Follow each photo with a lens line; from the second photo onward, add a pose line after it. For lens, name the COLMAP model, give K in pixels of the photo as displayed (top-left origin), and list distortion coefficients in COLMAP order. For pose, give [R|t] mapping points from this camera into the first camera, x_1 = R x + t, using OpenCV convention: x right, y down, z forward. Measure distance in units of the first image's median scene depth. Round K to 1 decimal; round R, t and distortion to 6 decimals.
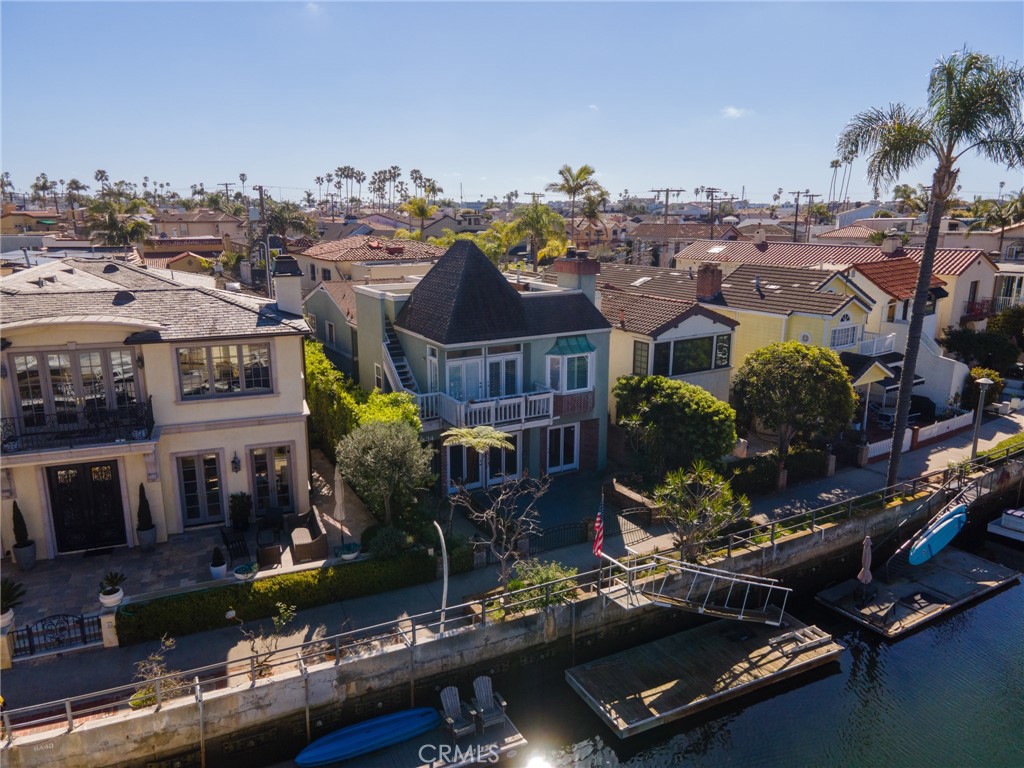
lens RADIAL K [[746.6, 0, 504.6], [0, 746.6, 385.1], [0, 0, 1]] dist [0.030533, 0.002978]
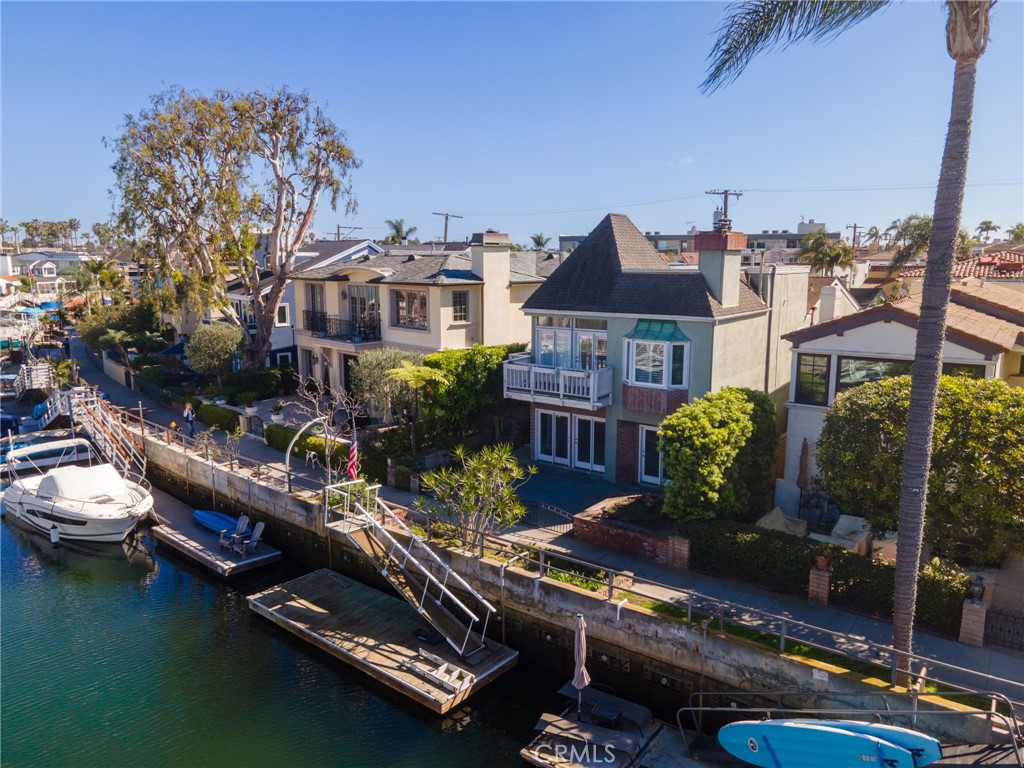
lens RADIAL K [[746.6, 0, 504.6], [0, 746.6, 385.1], [0, 0, 1]] dist [0.030533, 0.002978]
pose [[0.383062, 0.156696, -0.910335, 1.024848], [-0.216873, 0.973217, 0.076262, -0.027316], [0.897903, 0.168214, 0.406786, 0.648674]]
